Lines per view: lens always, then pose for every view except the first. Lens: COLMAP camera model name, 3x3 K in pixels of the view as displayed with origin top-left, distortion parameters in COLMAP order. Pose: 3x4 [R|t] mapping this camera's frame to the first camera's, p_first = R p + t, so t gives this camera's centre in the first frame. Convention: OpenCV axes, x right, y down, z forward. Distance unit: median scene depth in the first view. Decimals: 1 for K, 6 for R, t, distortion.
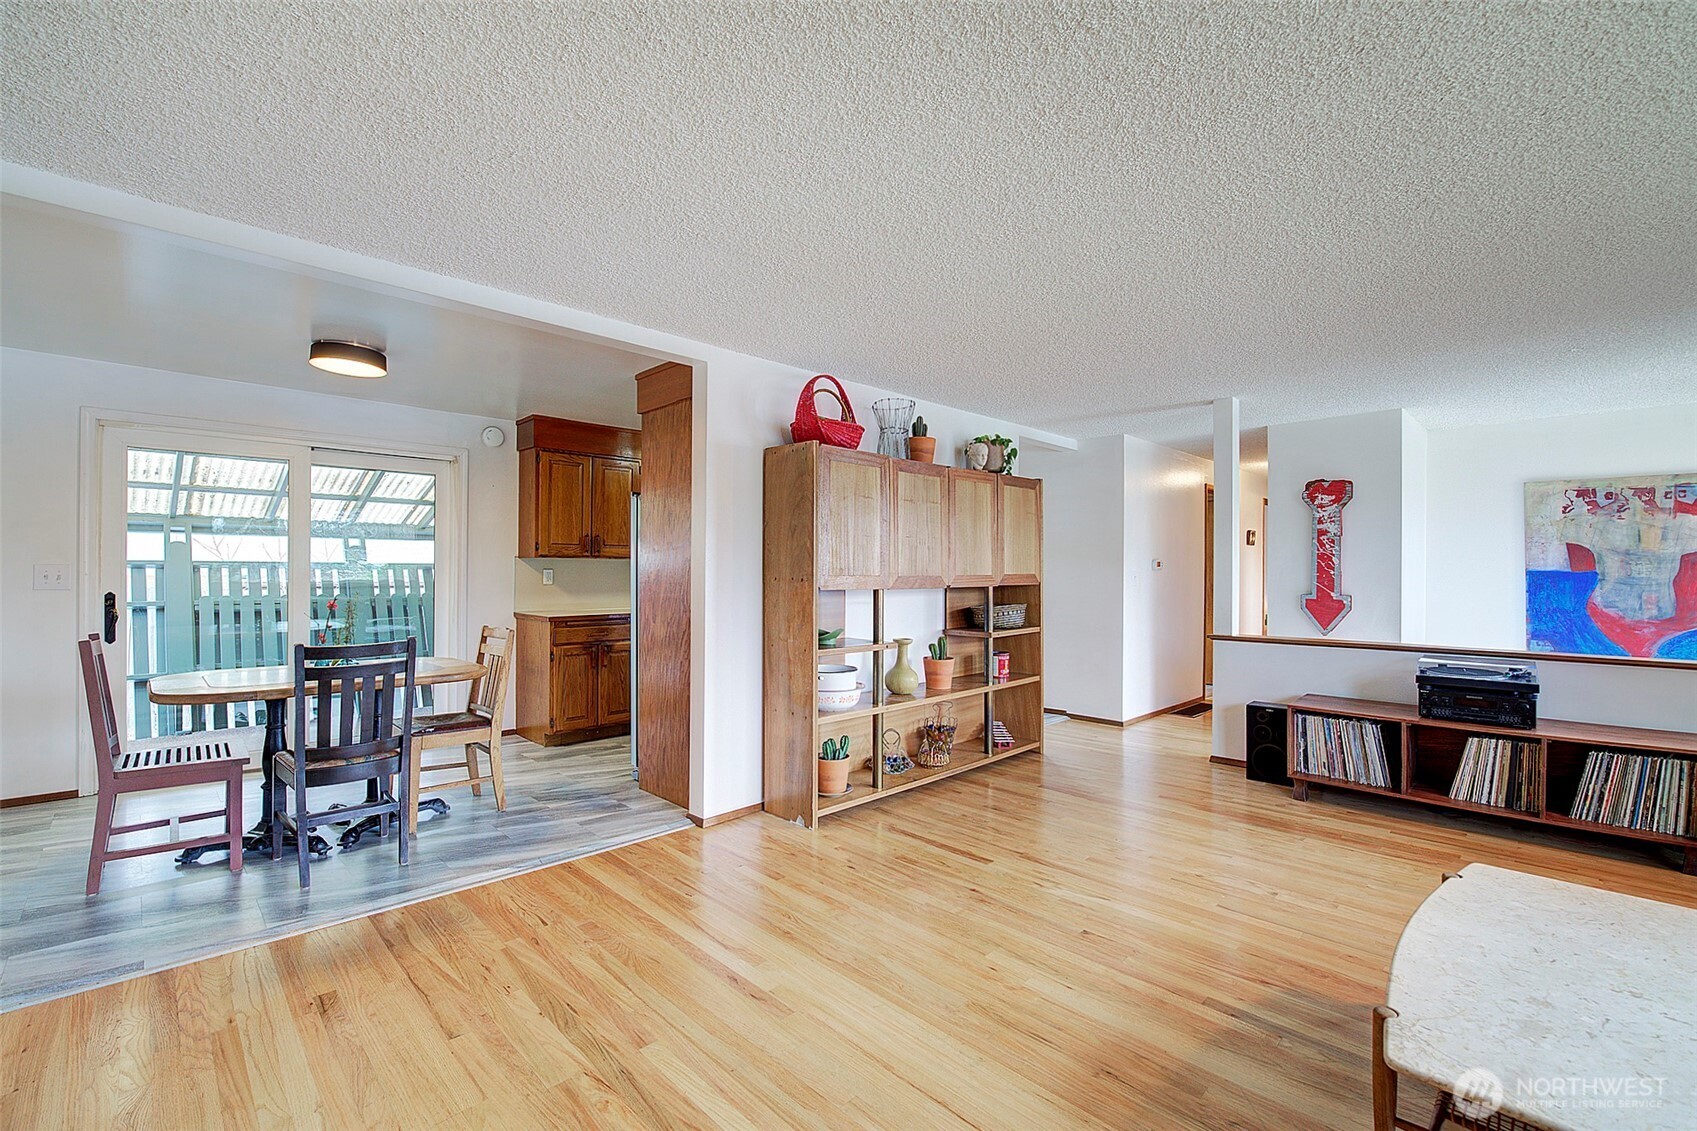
lens RADIAL K [[728.2, 0, 847.3], [0, 728.2, 564.4], [0, 0, 1]] dist [-0.013802, 0.001225]
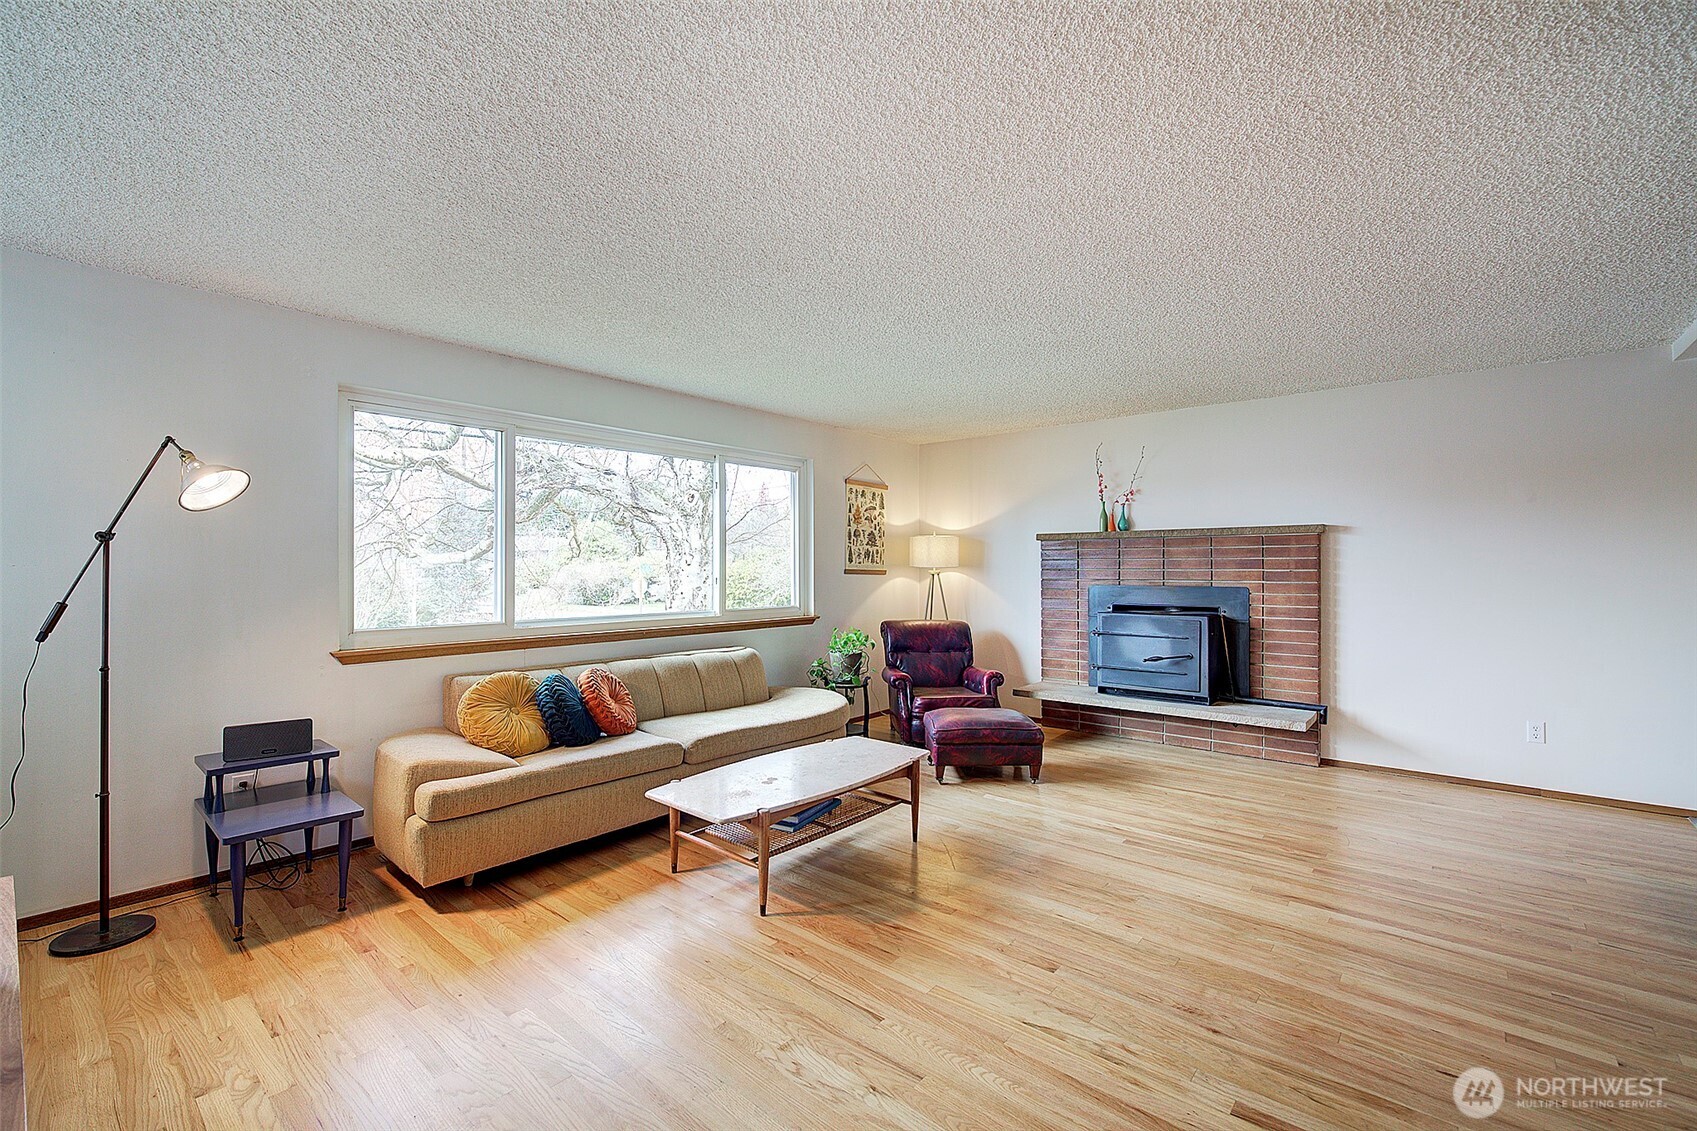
lens RADIAL K [[728.2, 0, 837.7], [0, 728.2, 565.8], [0, 0, 1]] dist [-0.013802, 0.001225]
pose [[-0.997098, -0.000022, -0.076133, 0.421977], [0.000856, 0.999933, -0.011501, 0.007159], [0.076128, -0.011533, -0.997031, 1.199981]]
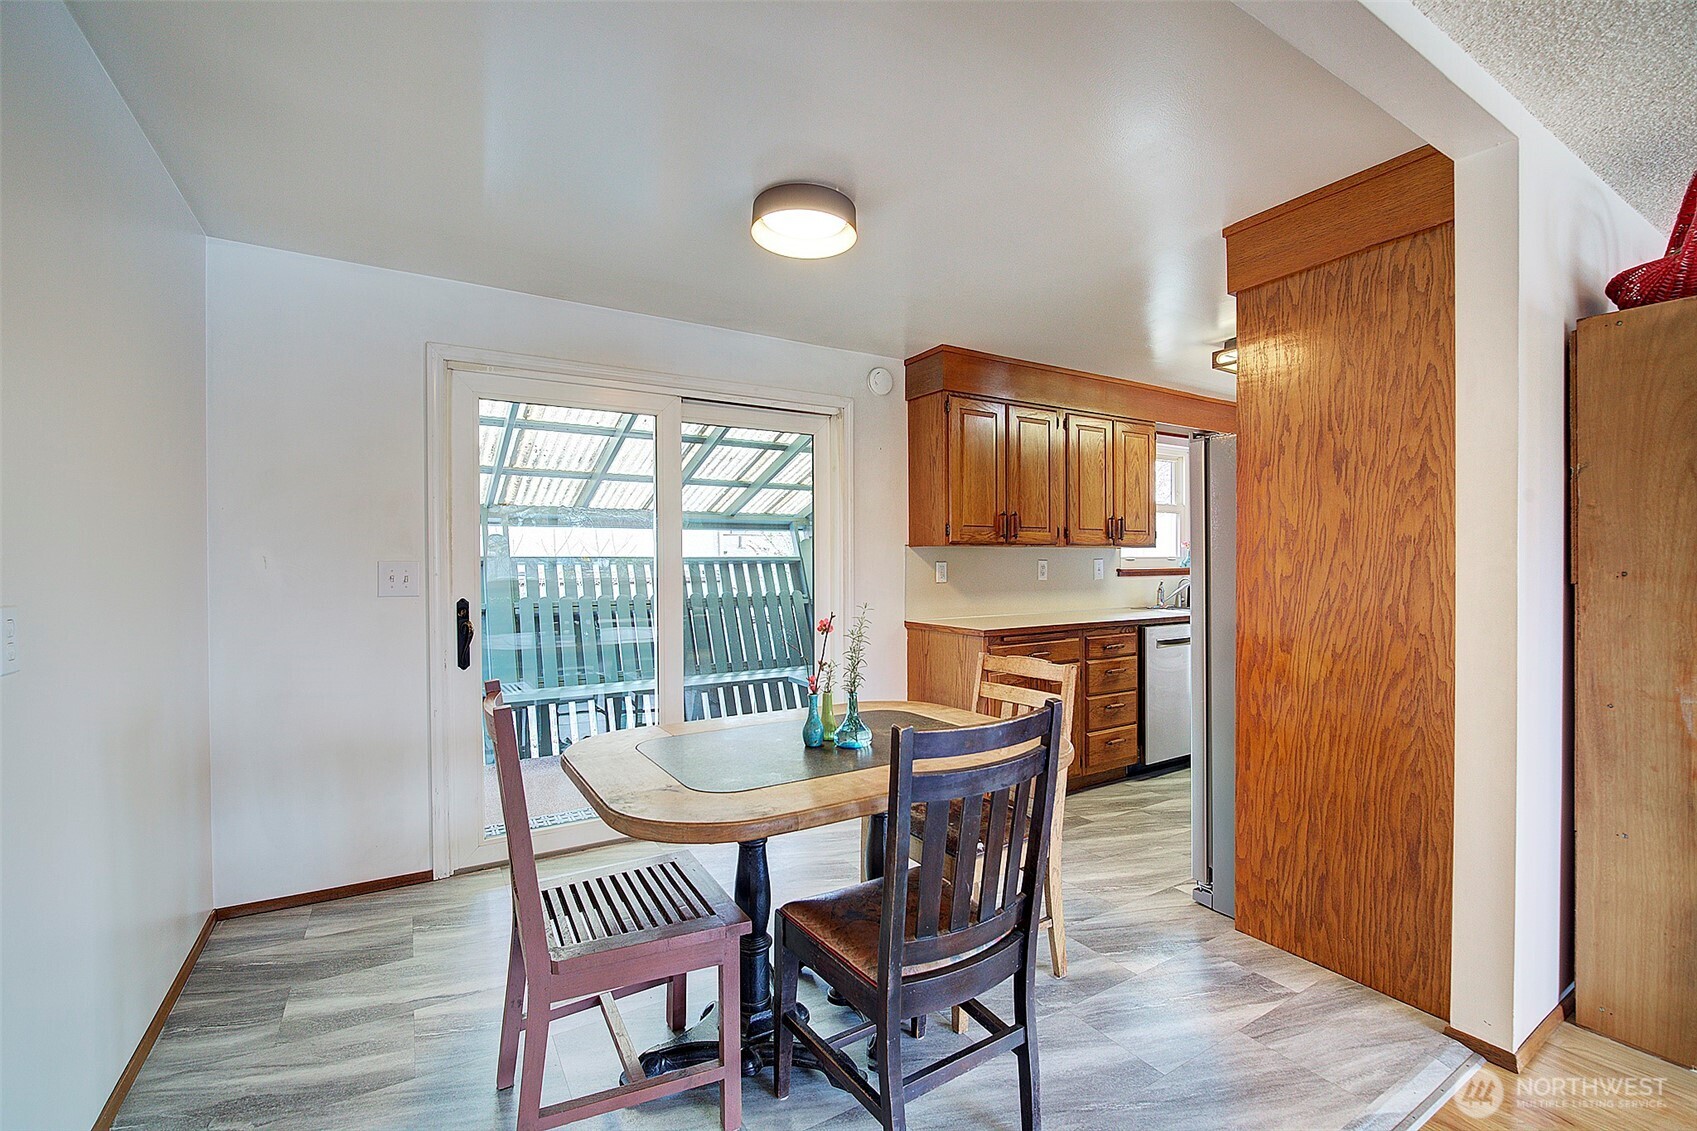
lens RADIAL K [[728.2, 0, 854.3], [0, 728.2, 566.0], [0, 0, 1]] dist [-0.013802, 0.001225]
pose [[0.973724, -0.009147, -0.227547, -0.473069], [0.012120, 0.999858, 0.011671, 0.001615], [0.227408, -0.014123, 0.973697, 0.376267]]
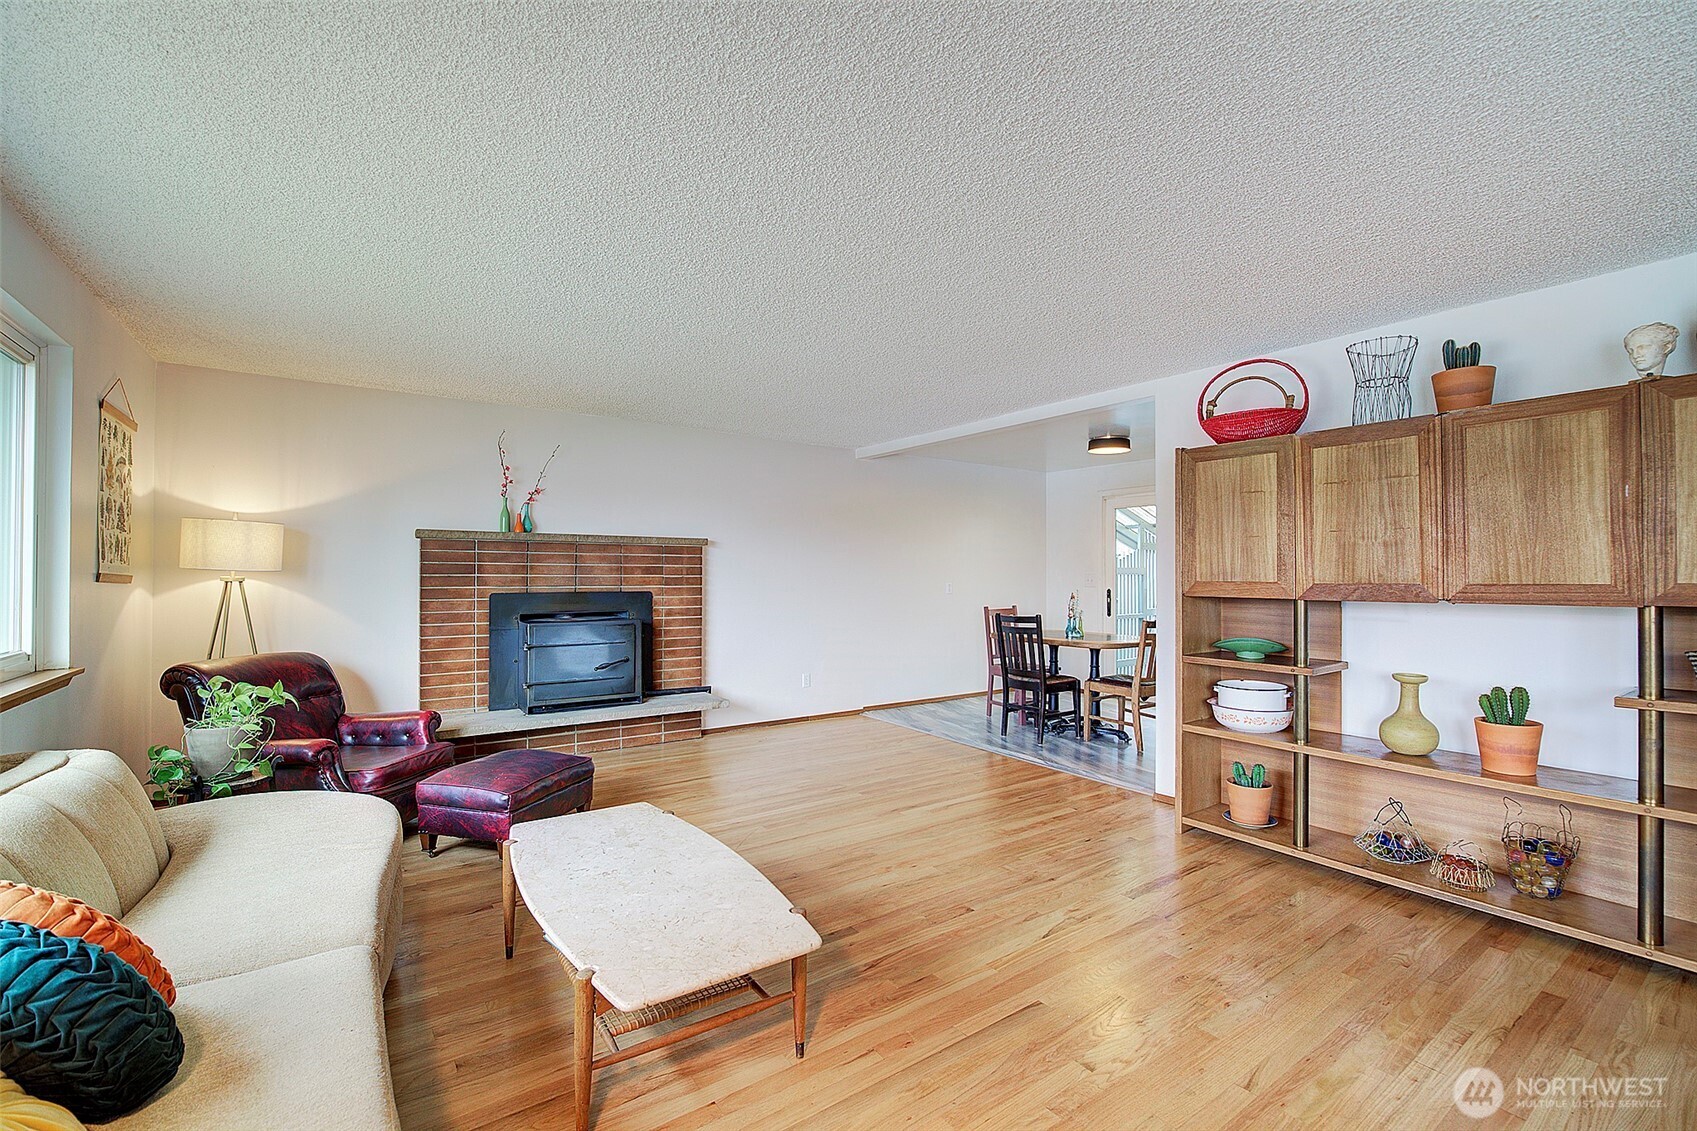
lens RADIAL K [[728.2, 0, 857.2], [0, 728.2, 563.7], [0, 0, 1]] dist [-0.013802, 0.001225]
pose [[-0.154172, -0.018384, -0.987873, 0.909179], [0.006537, 0.999786, -0.019626, 0.007187], [0.988022, -0.009483, -0.154019, 0.638385]]
